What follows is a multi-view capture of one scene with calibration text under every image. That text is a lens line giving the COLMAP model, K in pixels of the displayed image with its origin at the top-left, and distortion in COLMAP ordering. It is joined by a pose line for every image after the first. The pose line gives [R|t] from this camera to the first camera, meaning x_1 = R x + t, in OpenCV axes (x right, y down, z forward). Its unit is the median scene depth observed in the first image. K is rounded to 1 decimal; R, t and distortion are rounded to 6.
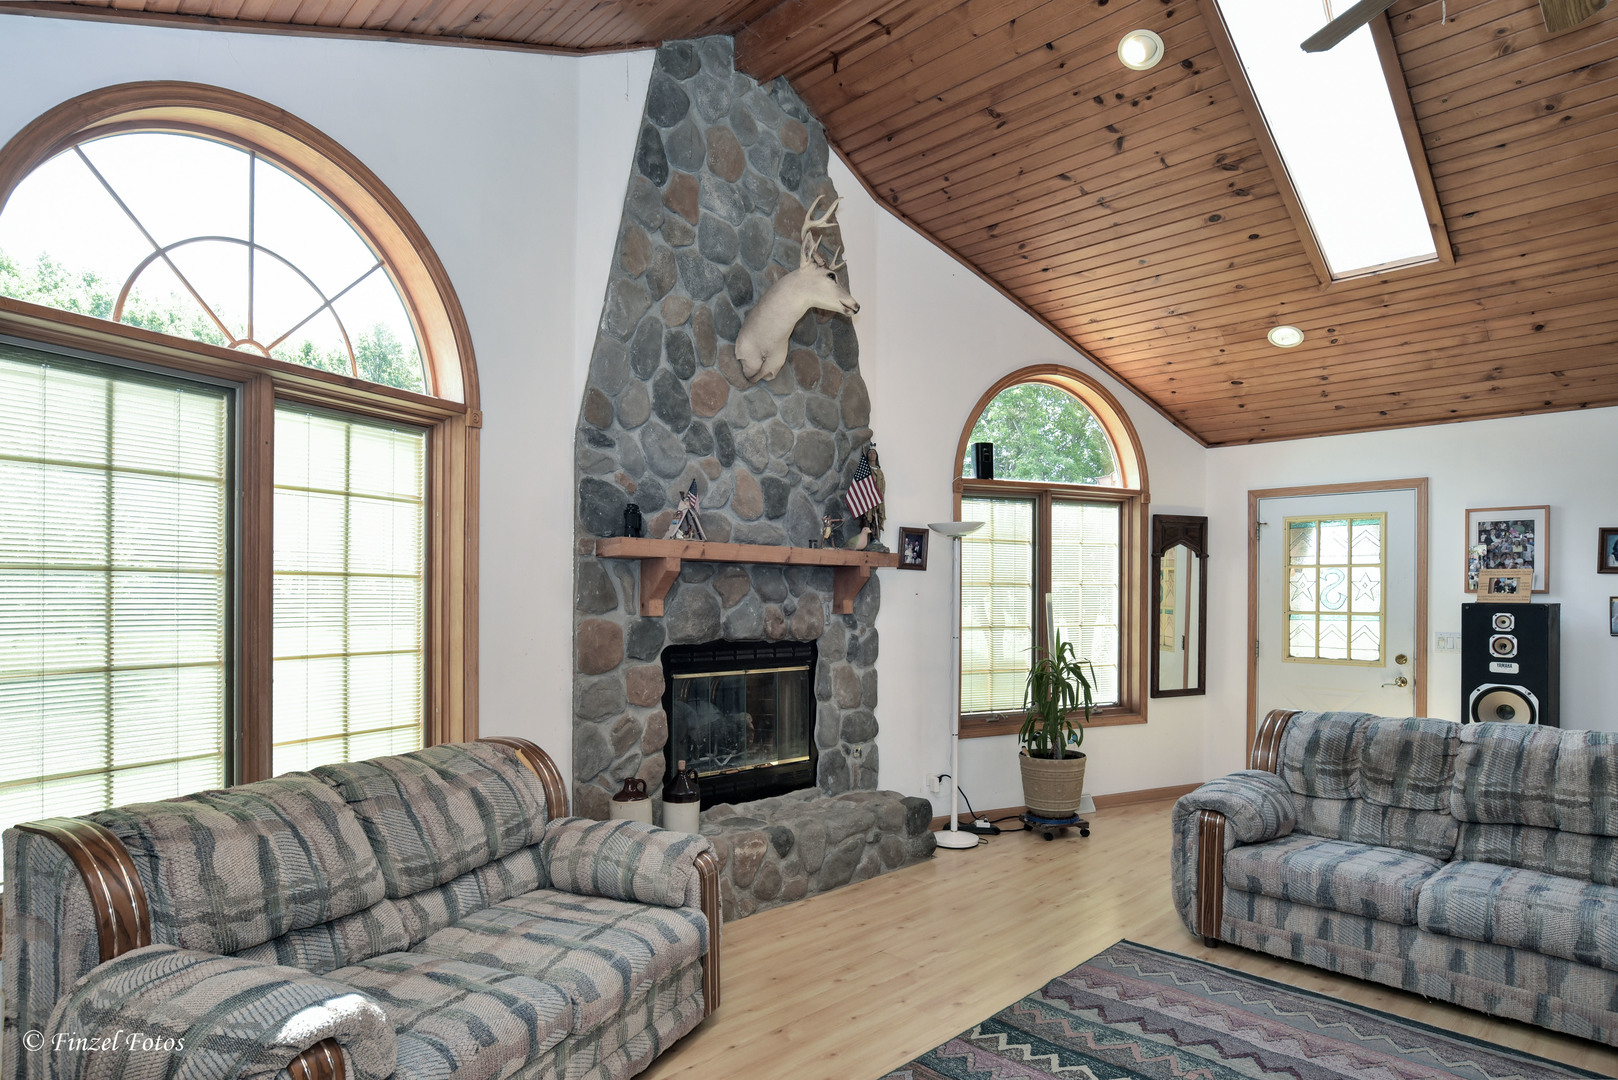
lens RADIAL K [[918.4, 0, 818.1], [0, 918.4, 588.3], [0, 0, 1]] dist [-0.030197, 0.003514]
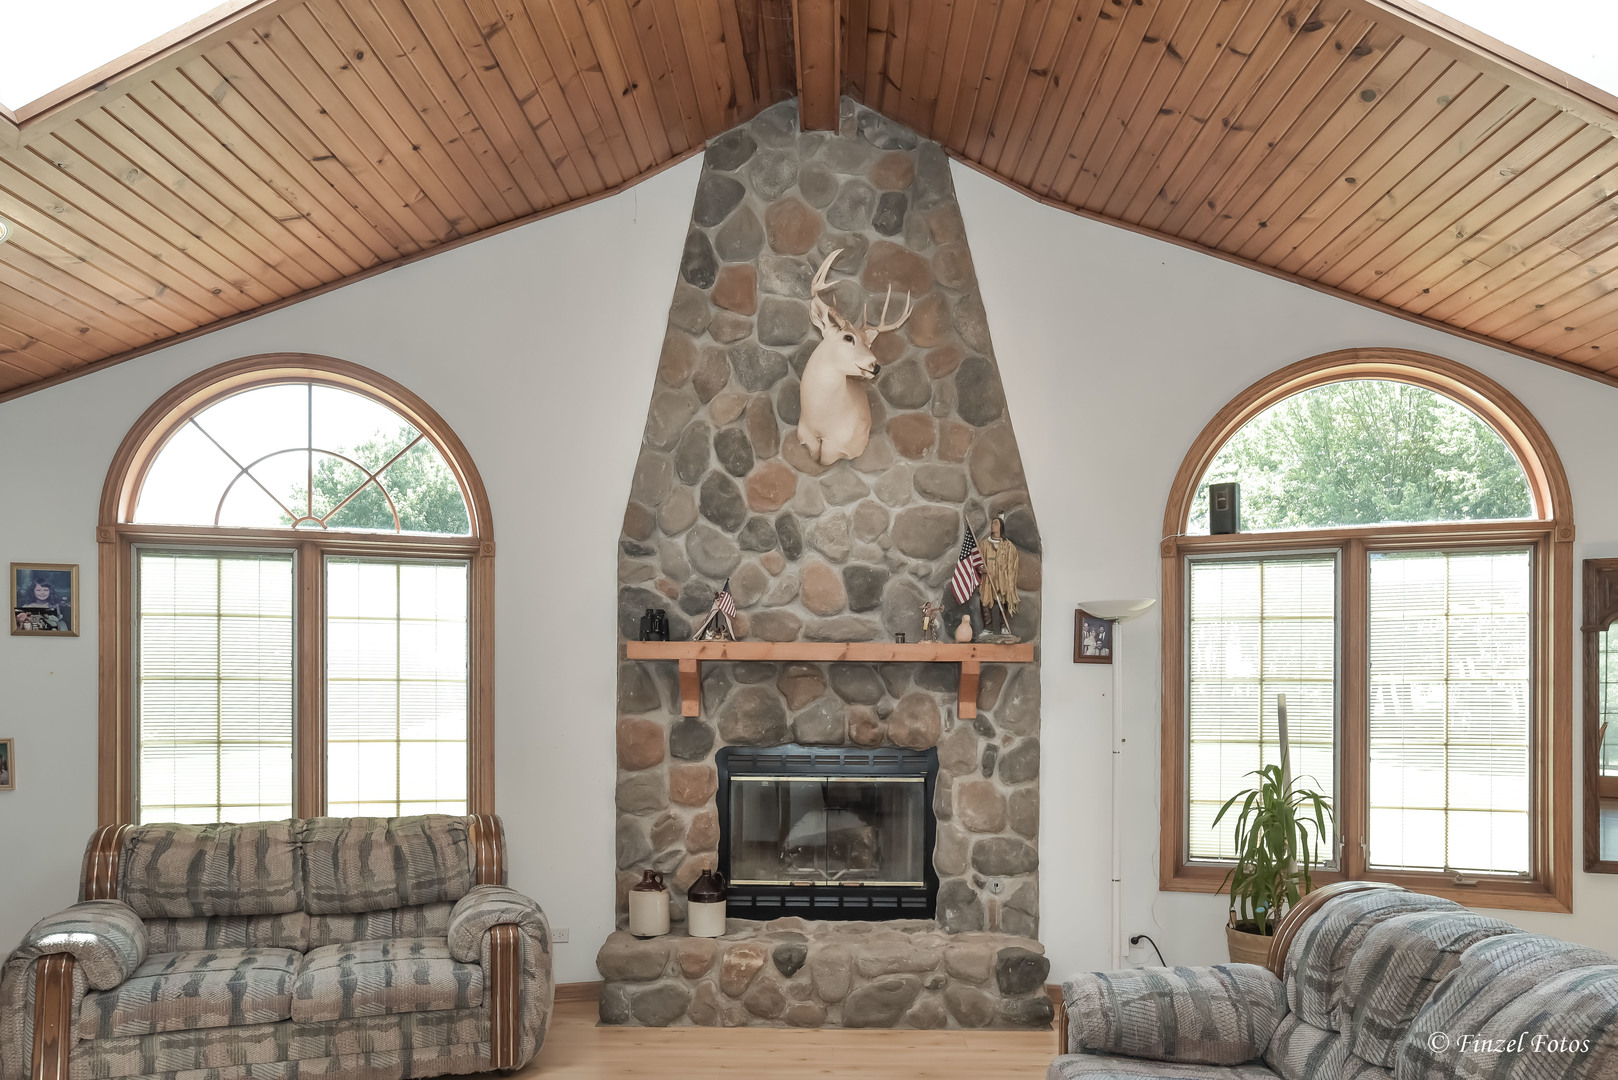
lens RADIAL K [[1165.6, 0, 811.2], [0, 1165.6, 690.8], [0, 0, 1]] dist [-0.005622, -0.009288]
pose [[0.702190, -0.001783, -0.711988, 0.801495], [0.004382, 0.999989, 0.001818, -0.000184], [0.711977, -0.004397, 0.702190, 0.178060]]
